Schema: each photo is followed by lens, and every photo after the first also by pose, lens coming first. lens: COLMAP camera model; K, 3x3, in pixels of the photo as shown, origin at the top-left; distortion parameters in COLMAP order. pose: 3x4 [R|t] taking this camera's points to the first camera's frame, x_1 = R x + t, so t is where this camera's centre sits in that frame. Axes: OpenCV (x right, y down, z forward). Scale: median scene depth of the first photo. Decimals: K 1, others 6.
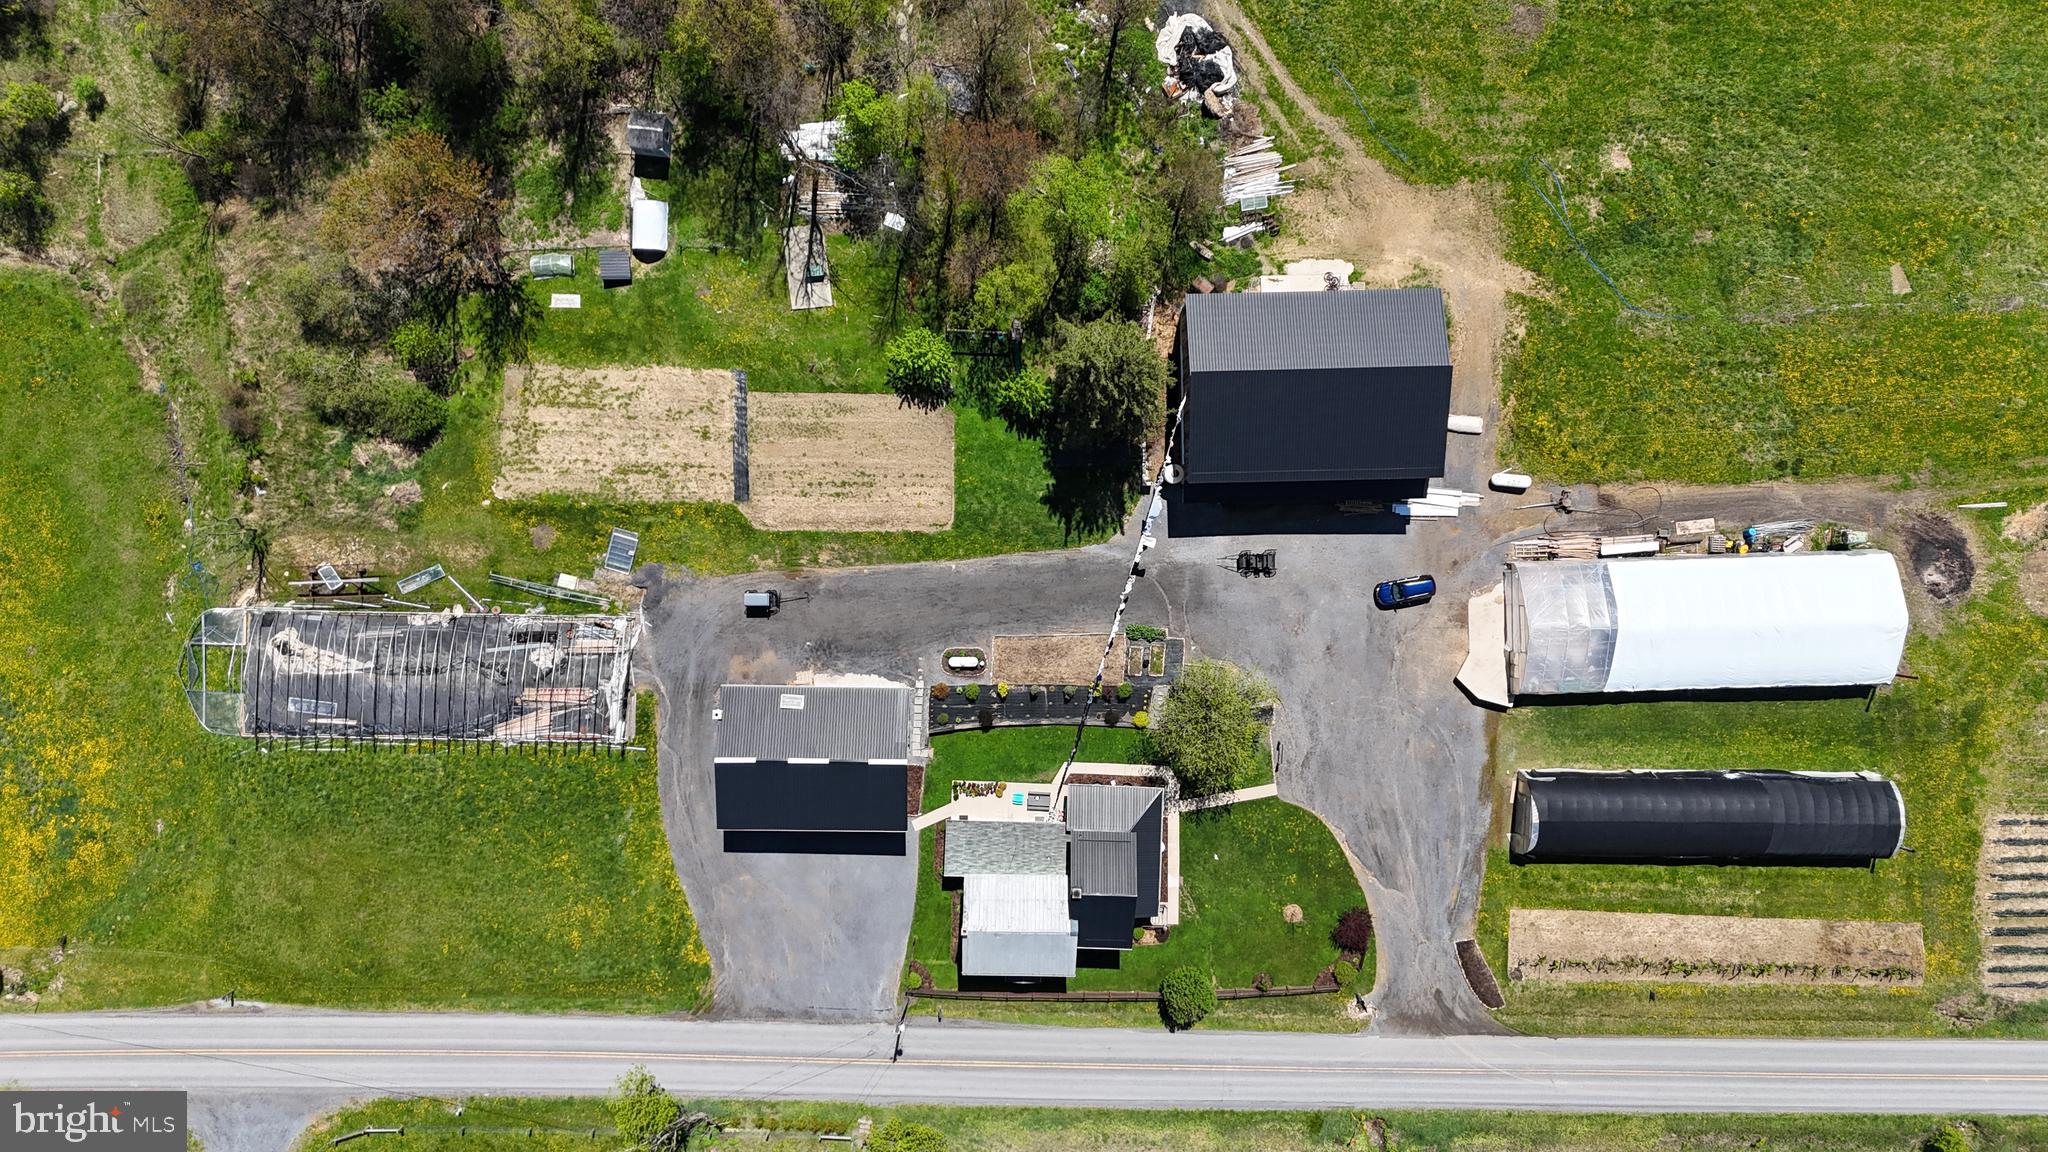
lens RADIAL K [[1499.1, 0, 1025.5], [0, 1499.1, 580.7], [0, 0, 1]] dist [0.094477, -0.101717]
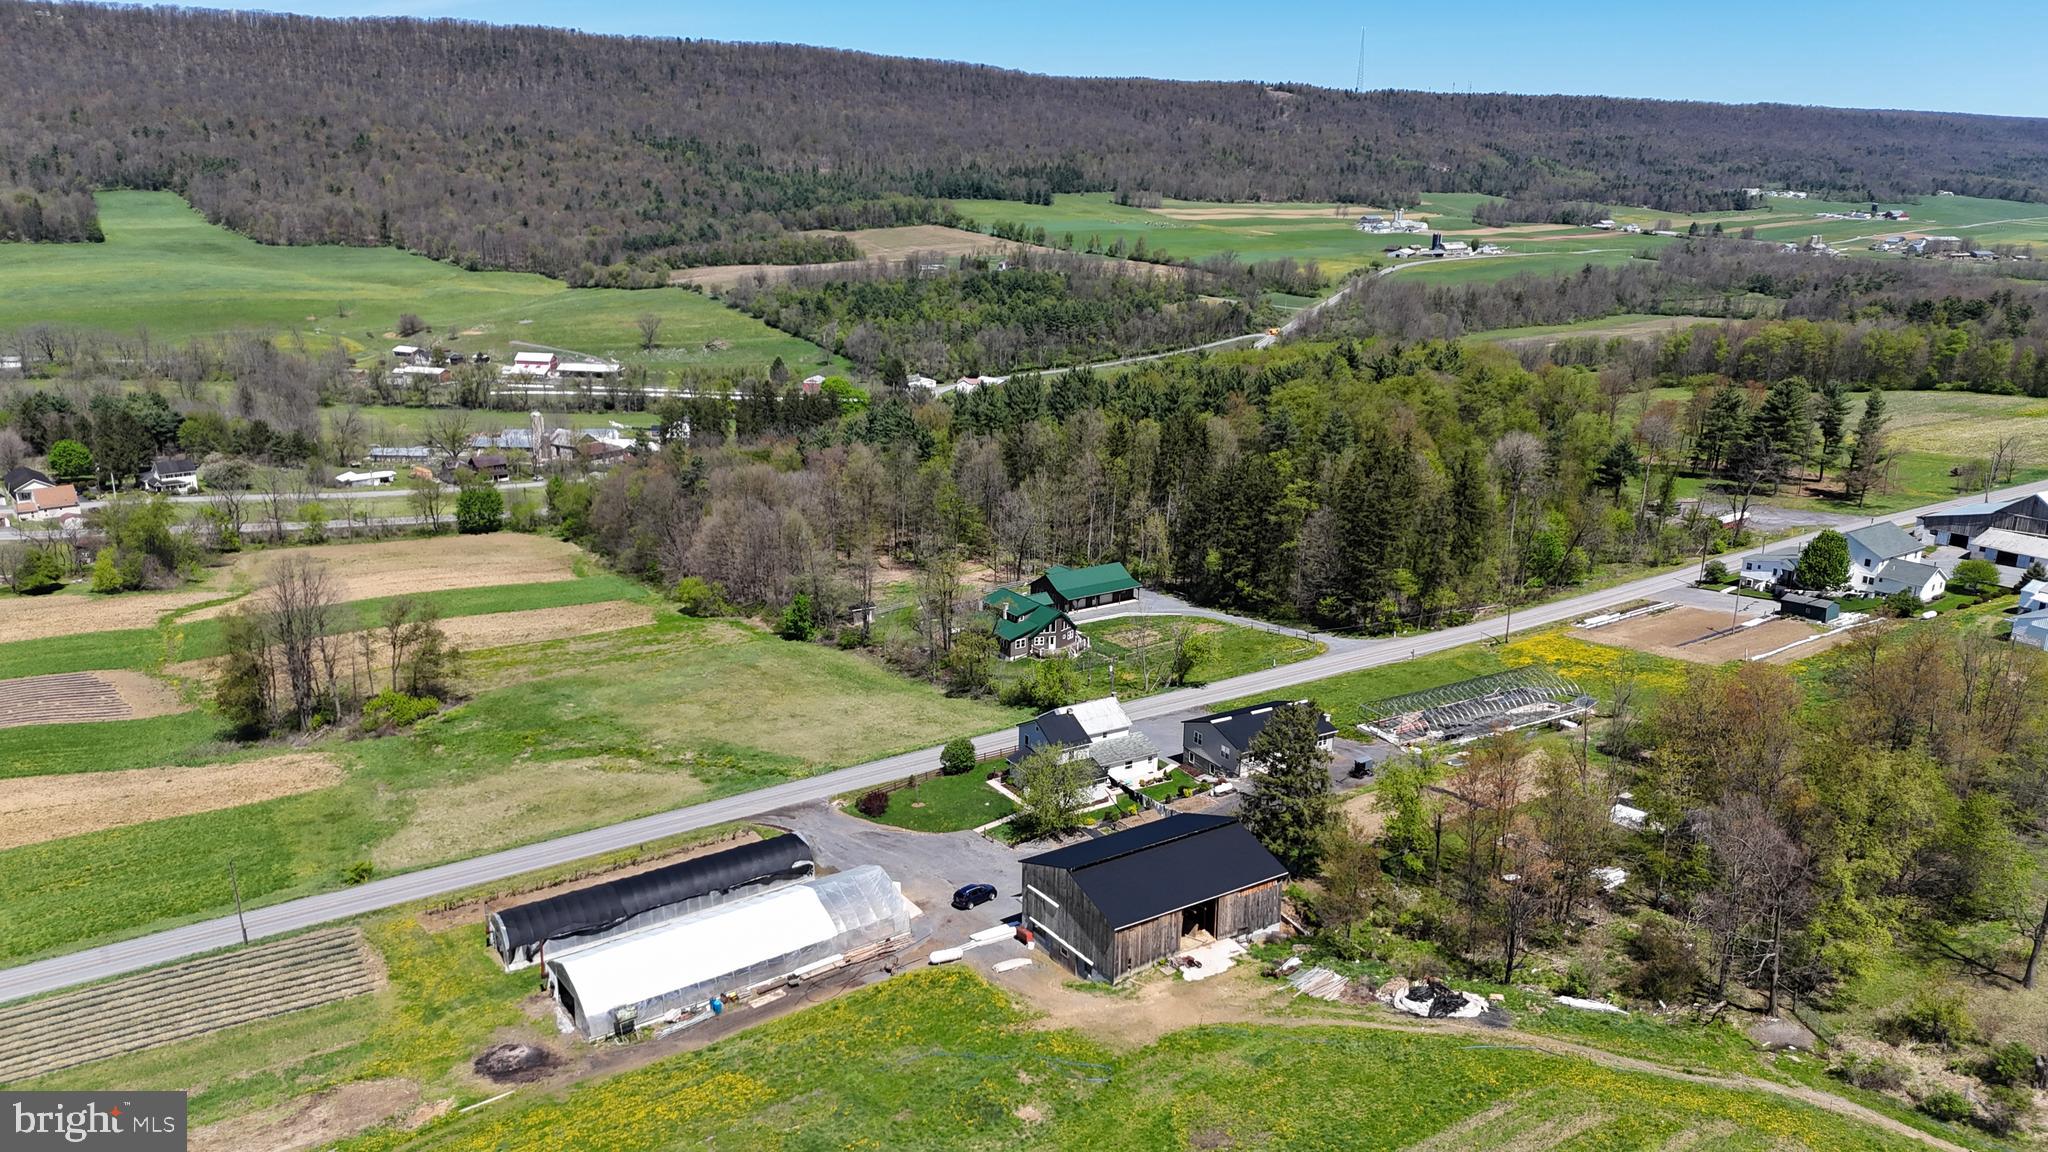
lens RADIAL K [[1499.1, 0, 1026.6], [0, 1499.1, 575.5], [0, 0, 1]] dist [0.094477, -0.101717]
pose [[-0.836238, 0.112299, -0.536745, 0.818770], [-0.547388, -0.229408, 0.804822, -0.902611], [-0.032753, 0.966830, 0.253311, 0.454039]]
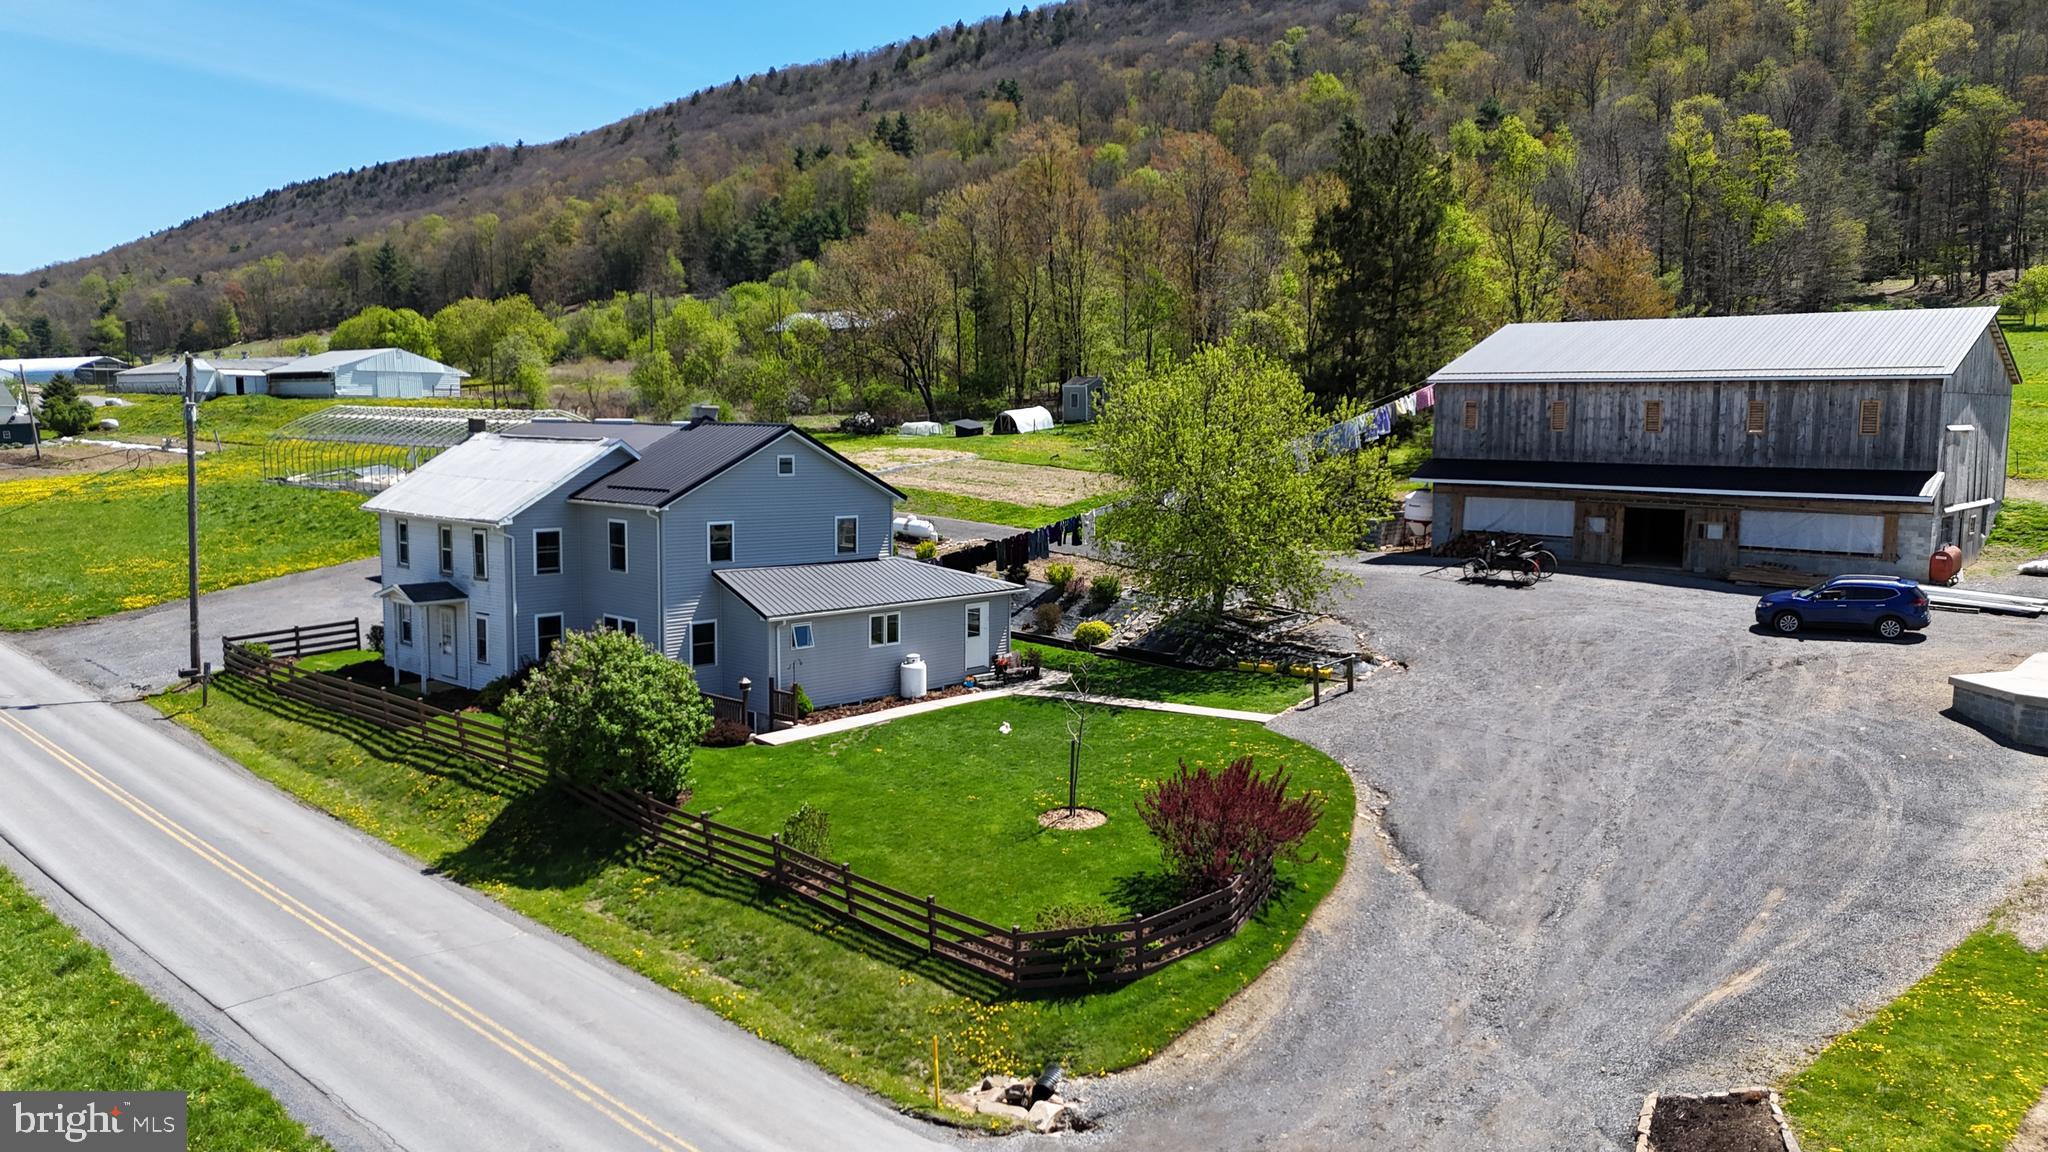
lens RADIAL K [[1499.1, 0, 1028.1], [0, 1499.1, 571.7], [0, 0, 1]] dist [0.094477, -0.101717]
pose [[0.742974, 0.056350, -0.666944, 0.353990], [-0.669176, 0.083200, -0.738431, 0.427767], [0.013879, 0.994938, 0.099524, 0.942887]]
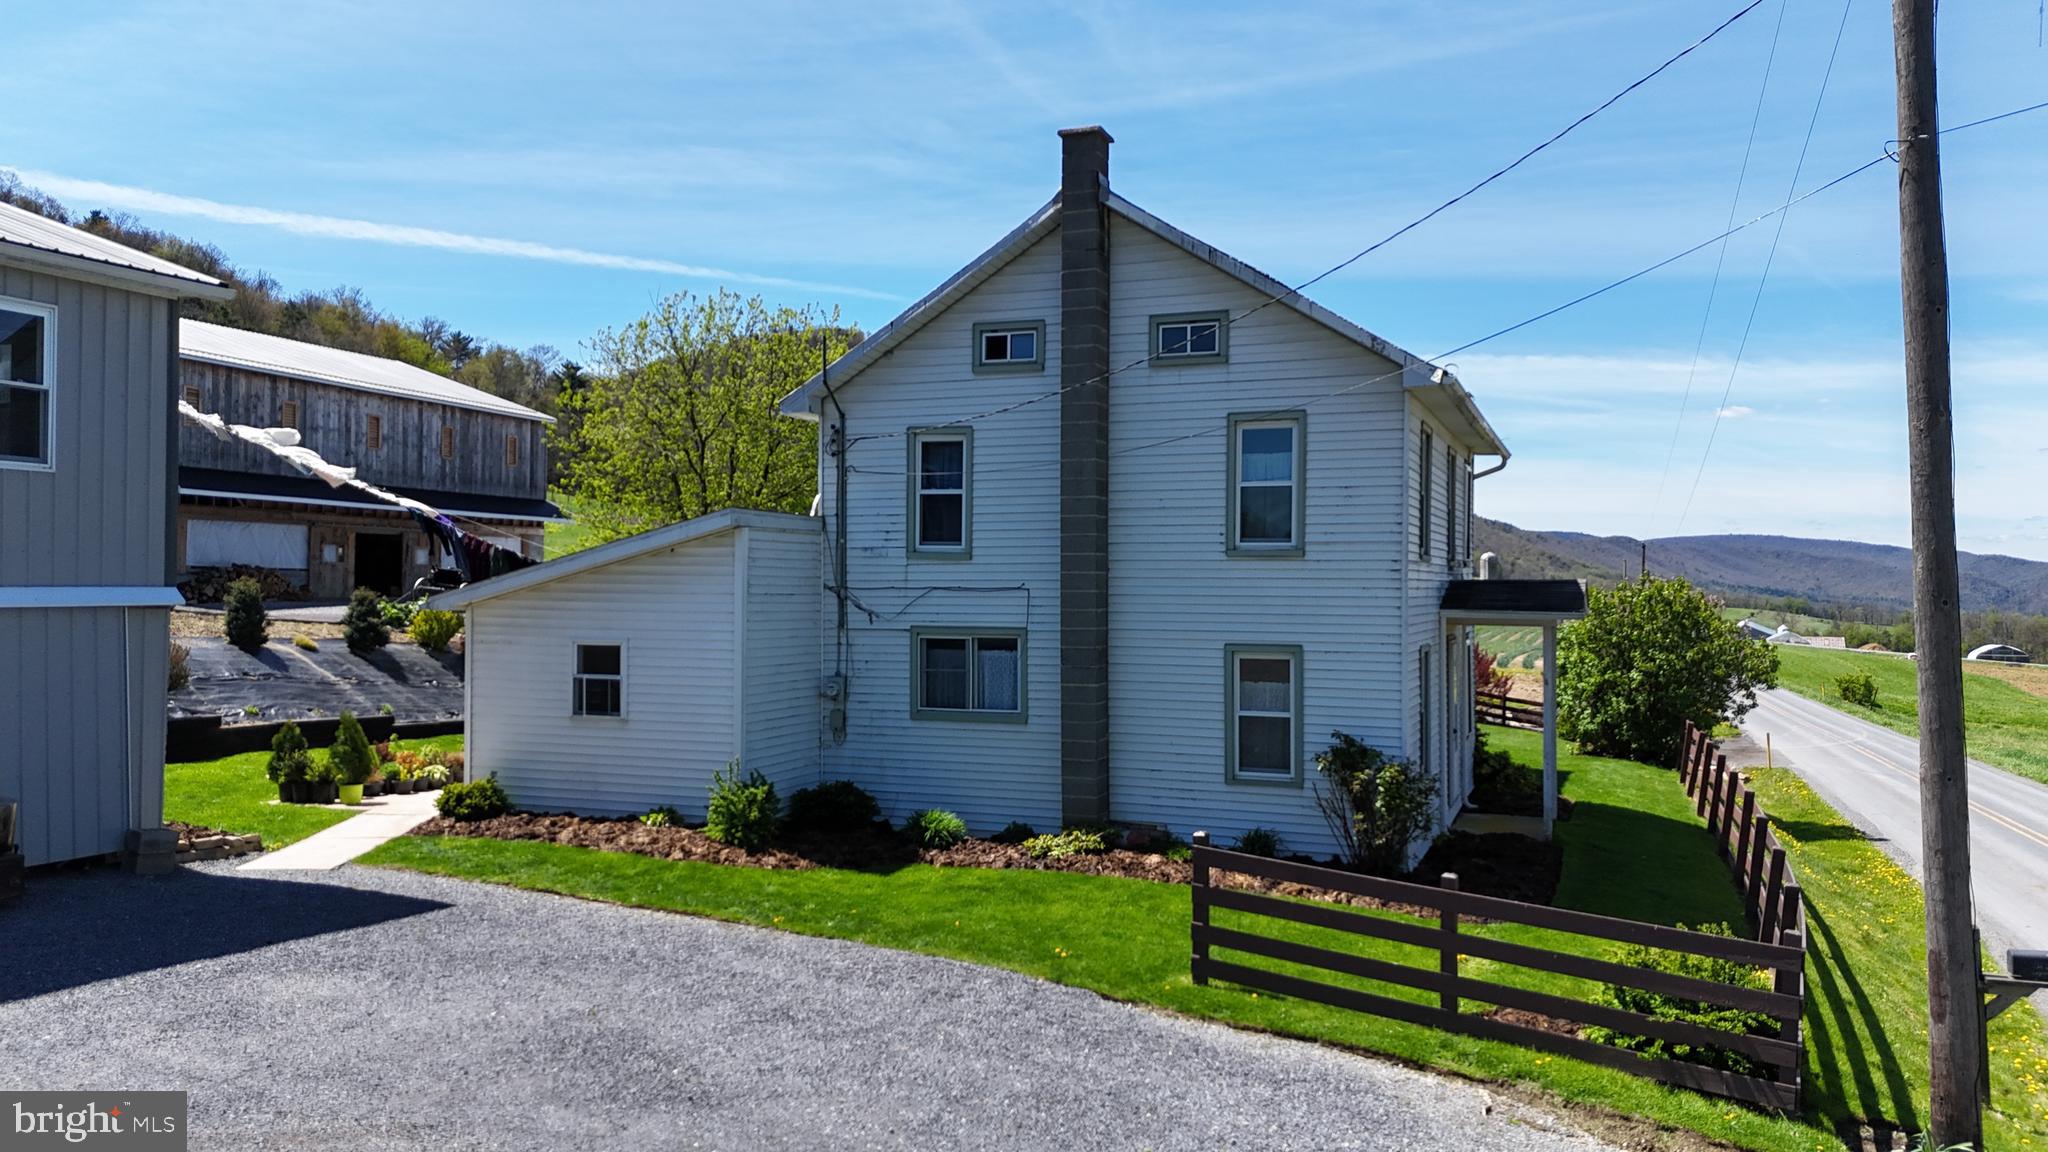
lens RADIAL K [[1499.1, 0, 1031.0], [0, 1499.1, 559.3], [0, 0, 1]] dist [0.094477, -0.101717]
pose [[0.341678, -0.001598, 0.939816, -0.167677], [0.939805, 0.005593, -0.341665, 0.260646], [-0.004710, 0.999983, 0.003413, 0.978748]]
